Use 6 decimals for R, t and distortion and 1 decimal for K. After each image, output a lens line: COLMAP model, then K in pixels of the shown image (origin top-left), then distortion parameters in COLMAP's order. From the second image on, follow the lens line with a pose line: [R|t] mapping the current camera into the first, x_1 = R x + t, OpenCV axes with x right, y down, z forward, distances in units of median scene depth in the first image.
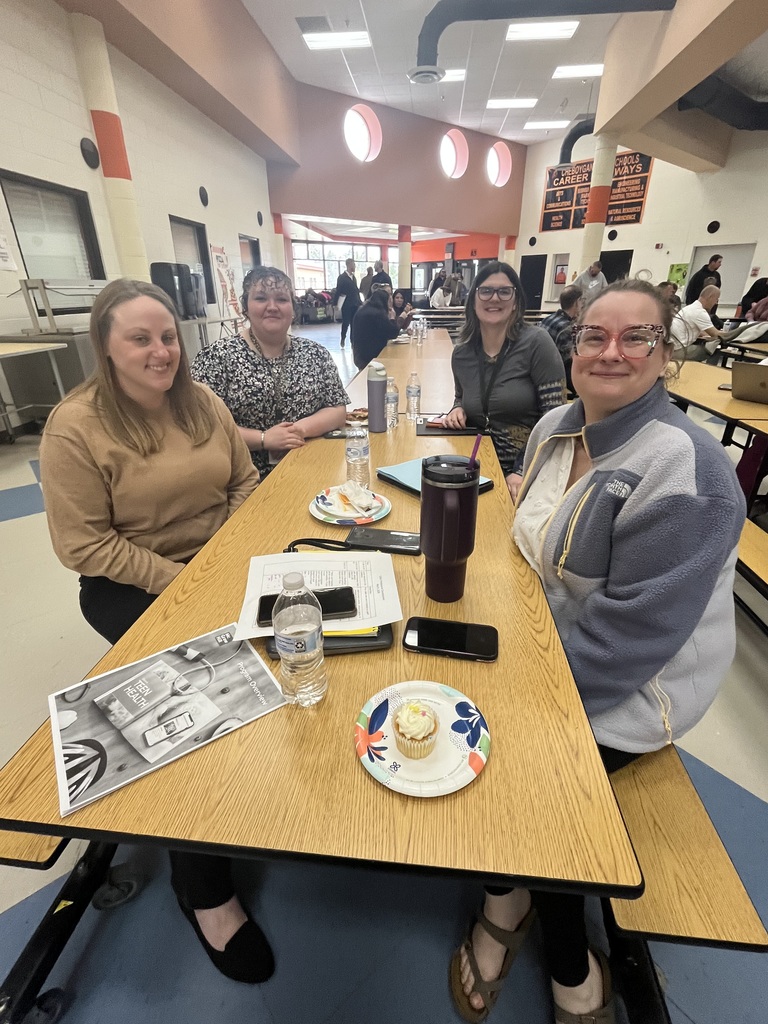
lens RADIAL K [[477.2, 0, 390.3], [0, 477.2, 510.3], [0, 0, 1]] dist [0.001671, -0.000212]
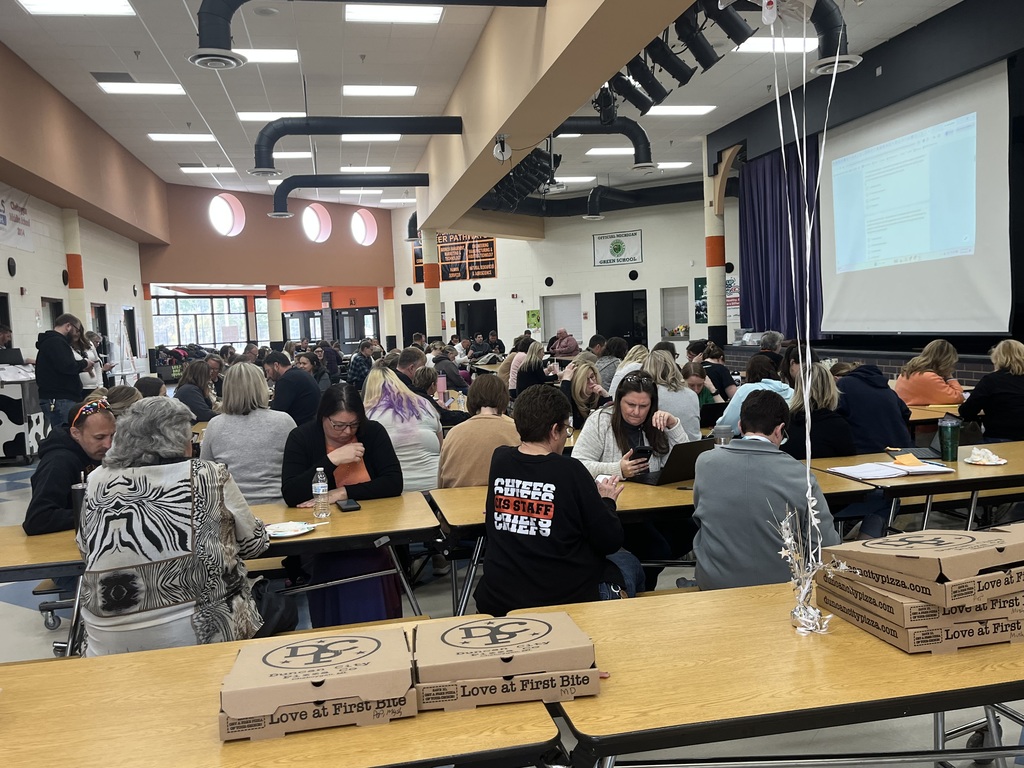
lens RADIAL K [[898.6, 0, 512.0], [0, 898.6, 386.3], [0, 0, 1]] dist [0.058822, -0.026606]
pose [[0.960310, -0.059415, 0.272534, -0.016541], [0.154717, 0.926435, -0.343193, 0.338345], [-0.232094, 0.371737, 0.898857, -0.759970]]
